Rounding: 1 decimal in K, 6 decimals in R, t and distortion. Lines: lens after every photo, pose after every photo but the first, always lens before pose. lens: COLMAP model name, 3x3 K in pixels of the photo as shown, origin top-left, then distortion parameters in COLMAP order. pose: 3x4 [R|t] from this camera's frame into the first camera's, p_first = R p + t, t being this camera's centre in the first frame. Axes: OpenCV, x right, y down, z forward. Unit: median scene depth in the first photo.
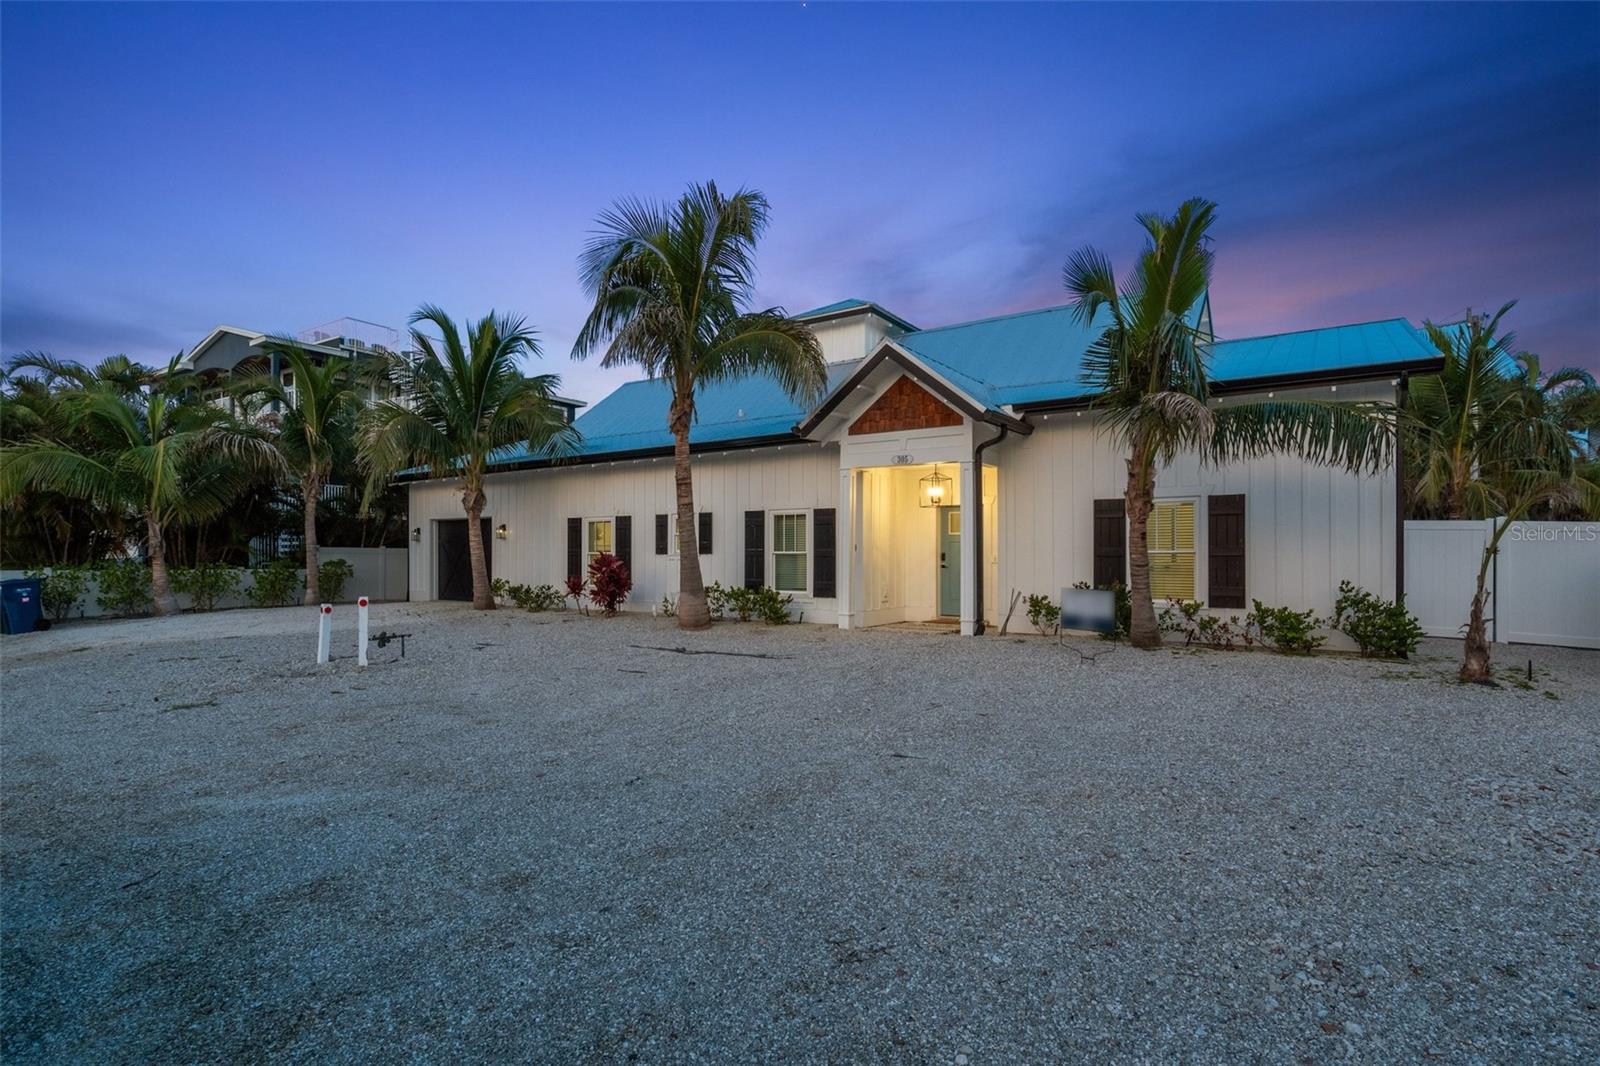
lens RADIAL K [[785.2, 0, 800.0], [0, 785.2, 533.0], [0, 0, 1]] dist [-0.000377, -0.000014]
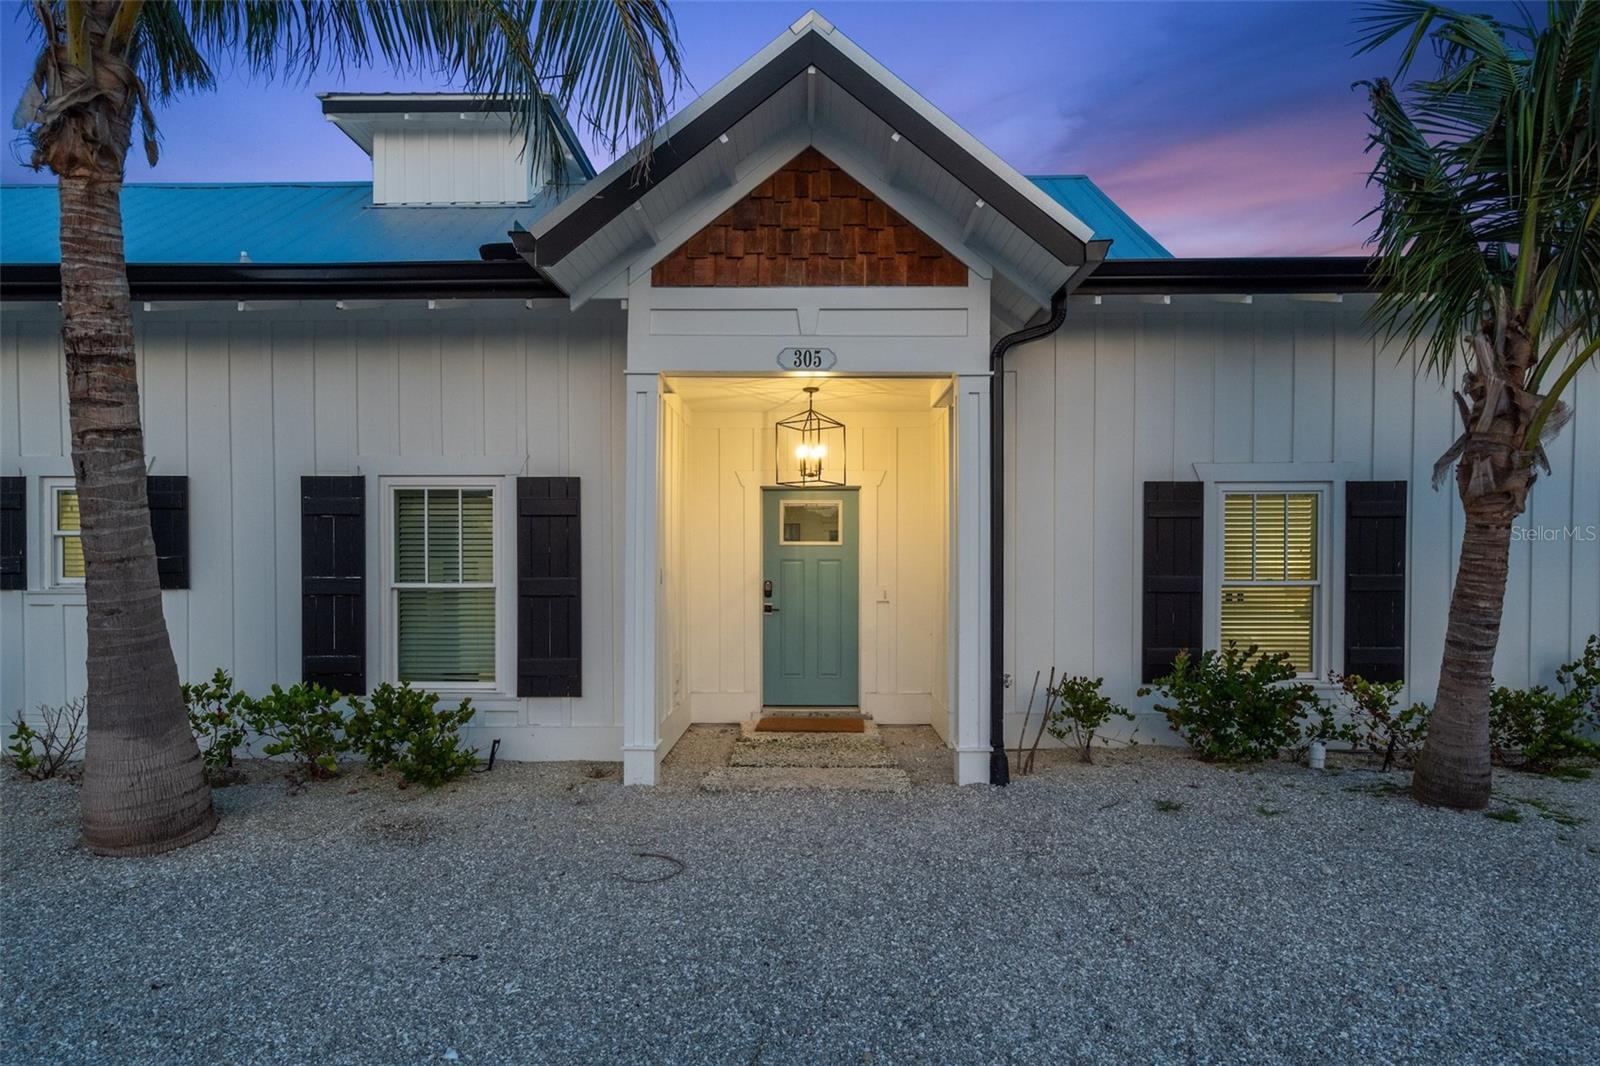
lens RADIAL K [[837.6, 0, 799.9], [0, 837.6, 570.3], [0, 0, 1]] dist [0.005797, 0.001109]
pose [[0.839791, -0.003349, 0.542899, -0.096546], [-0.014352, 0.999495, 0.028366, 0.002777], [-0.542720, -0.031613, 0.839319, 0.575704]]
